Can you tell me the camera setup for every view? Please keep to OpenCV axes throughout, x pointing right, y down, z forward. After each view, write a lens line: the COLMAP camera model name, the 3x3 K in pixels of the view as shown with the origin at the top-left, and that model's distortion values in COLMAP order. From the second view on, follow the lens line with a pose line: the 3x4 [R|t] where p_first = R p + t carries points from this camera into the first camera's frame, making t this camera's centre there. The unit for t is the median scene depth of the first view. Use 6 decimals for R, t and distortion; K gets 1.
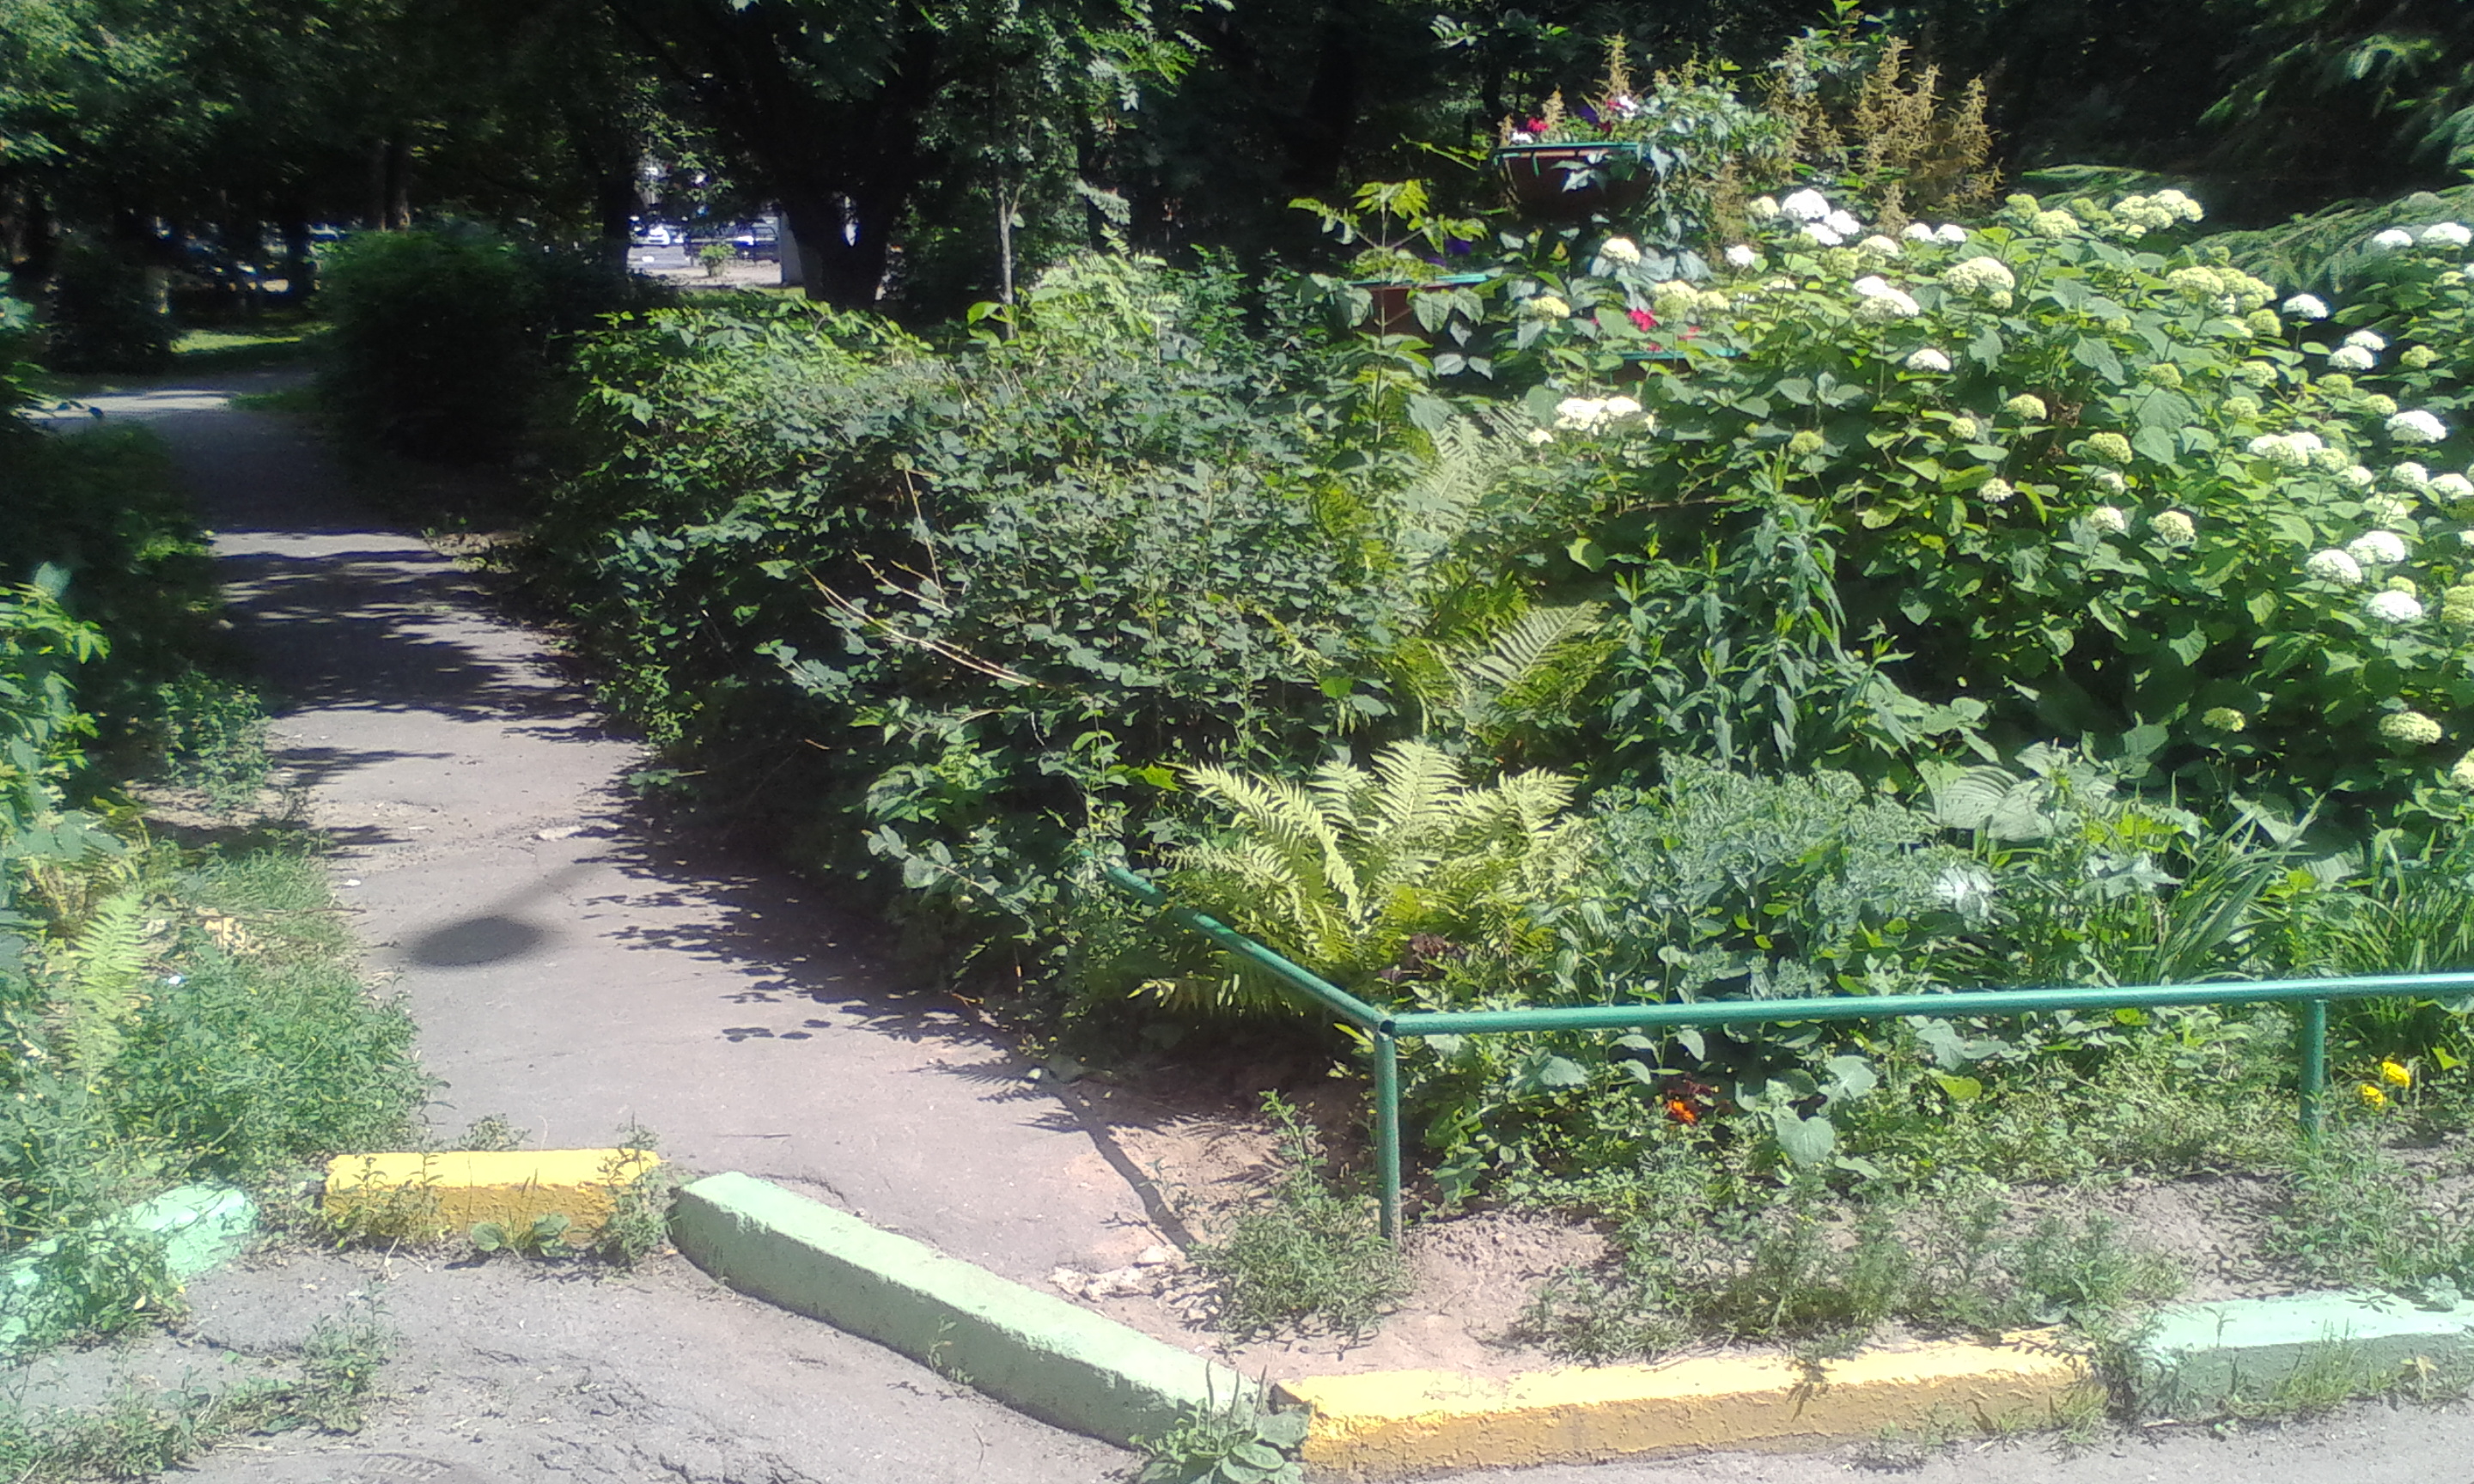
lens RADIAL K [[3016.2, 0, 1237.2], [0, 3016.2, 746.5], [0, 0, 1]] dist [0.005418, 0.000000]
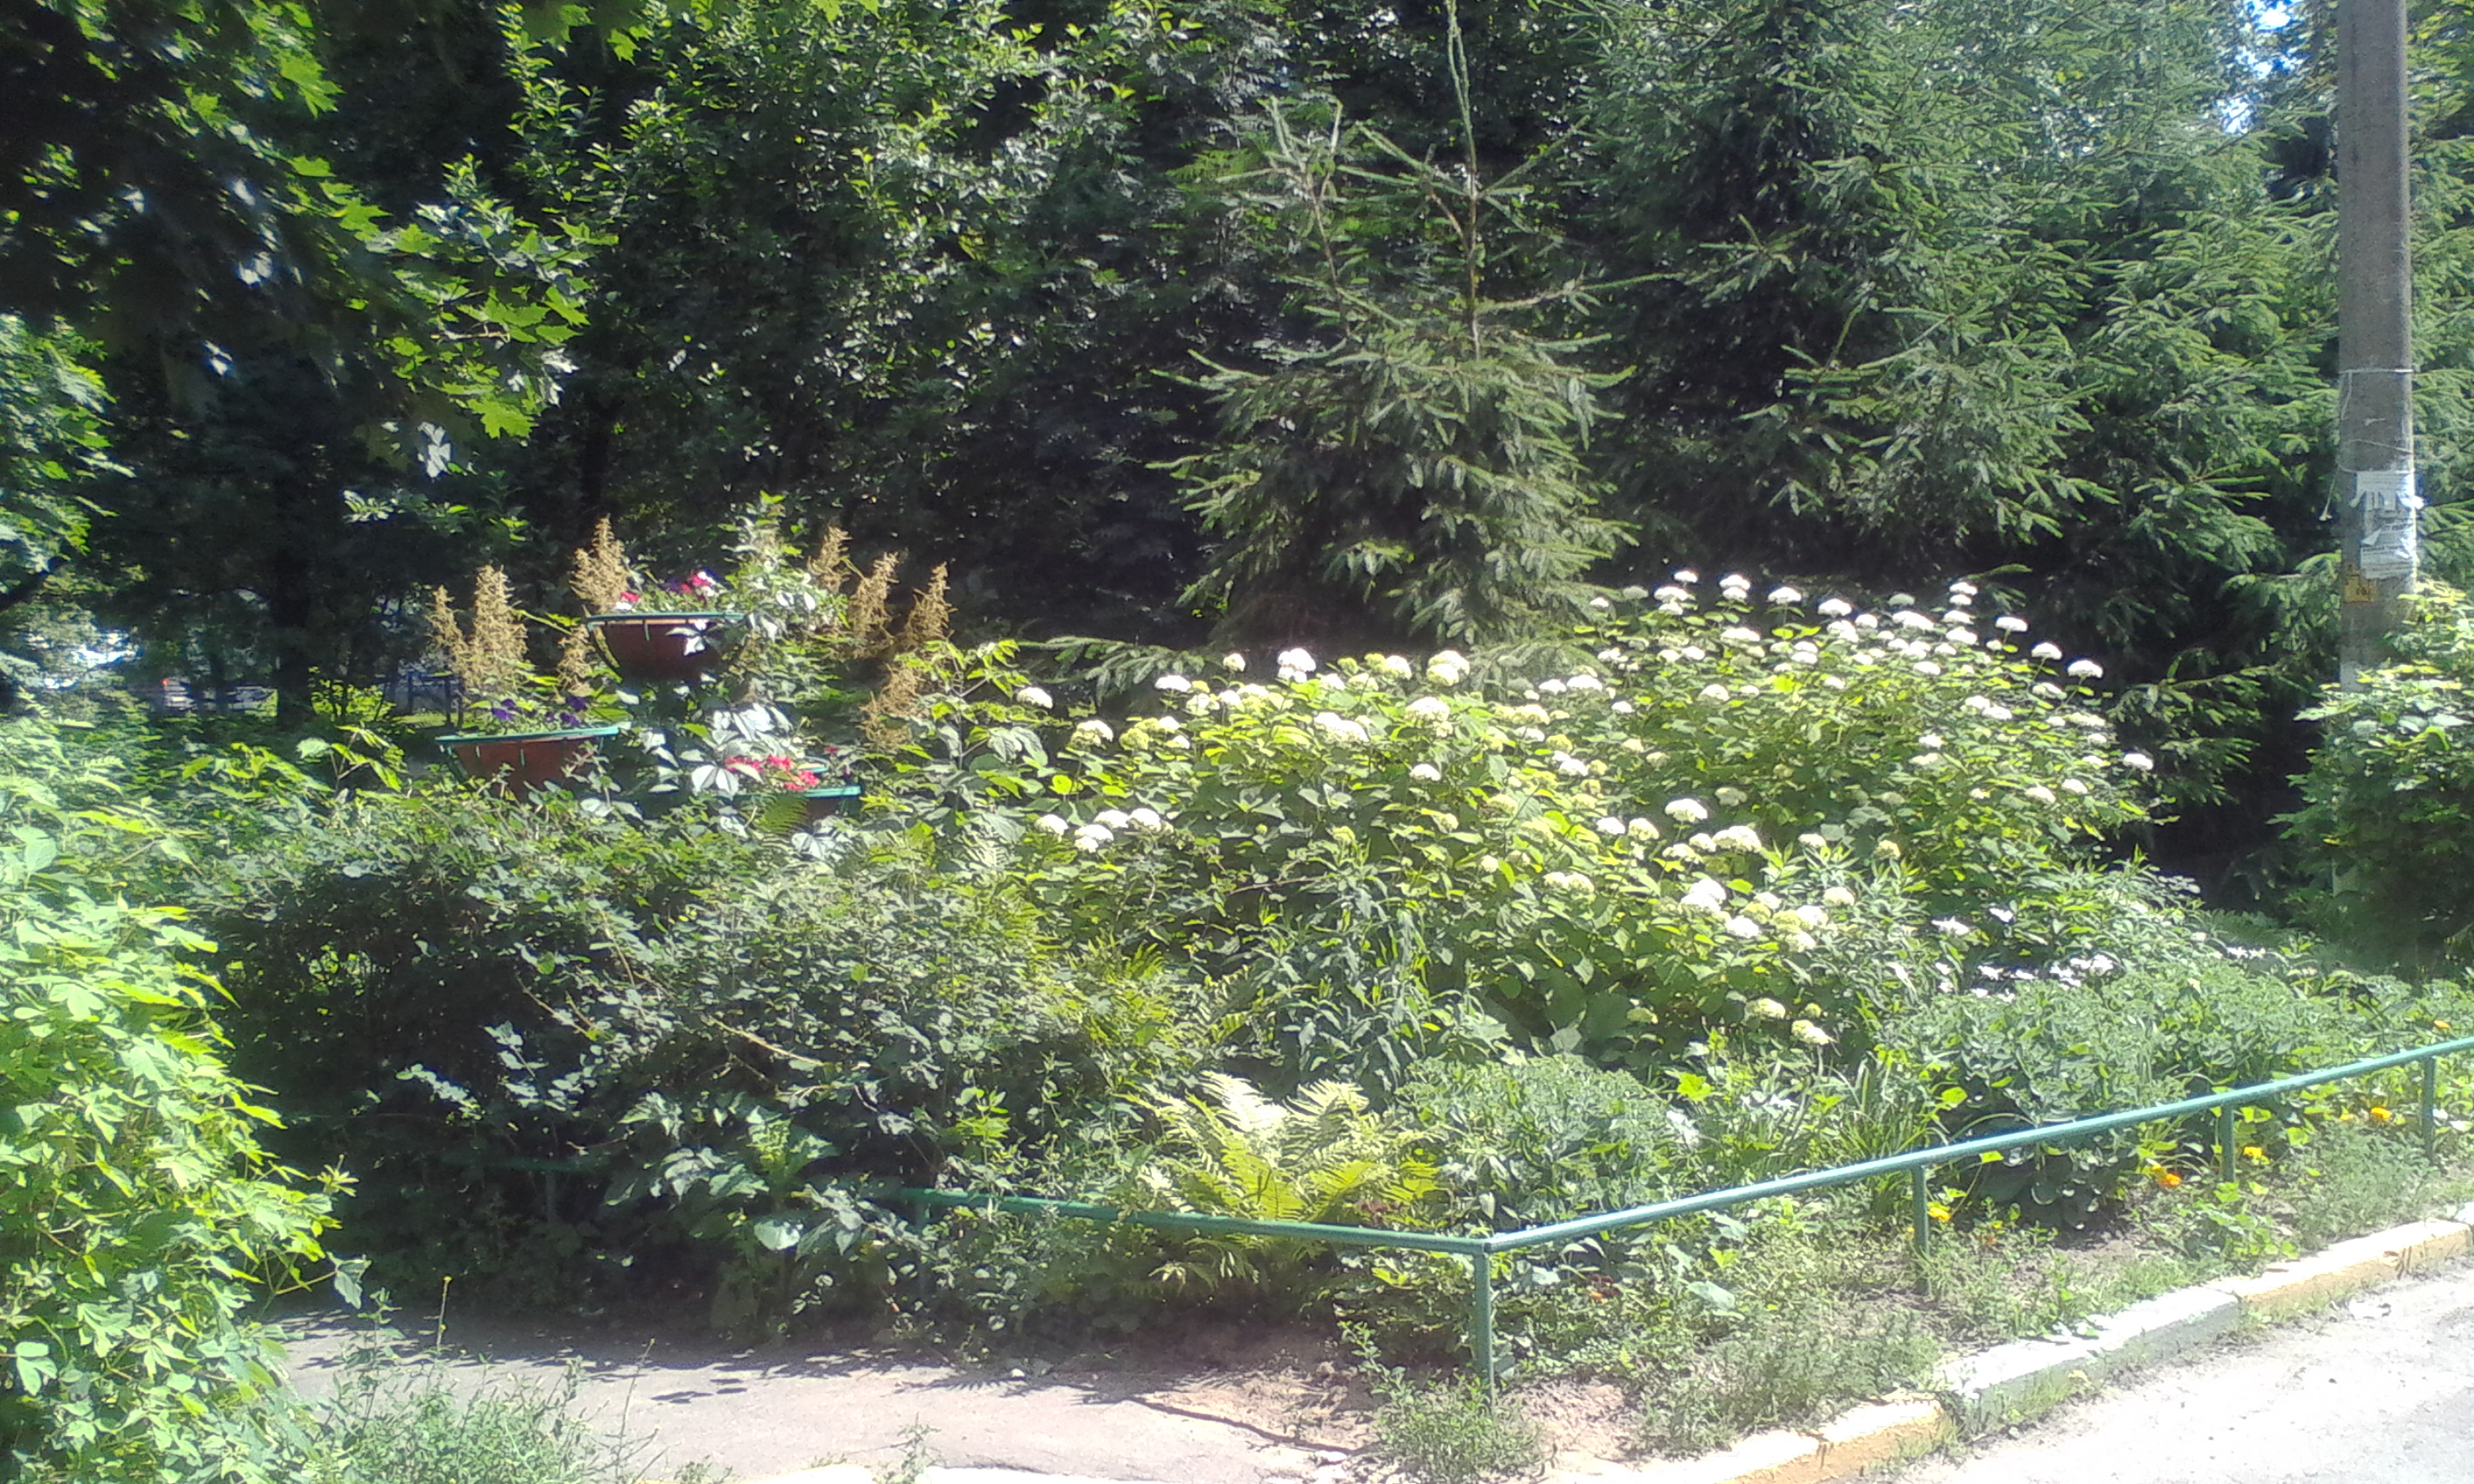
lens RADIAL K [[3016.2, 0, 1235.4], [0, 3016.2, 737.2], [0, 0, 1]] dist [0.005418, 0.000000]
pose [[0.799881, -0.009980, 0.600076, -0.662016], [0.105520, 0.986625, -0.124245, 0.017463], [-0.590810, 0.162701, 0.790235, -0.032691]]
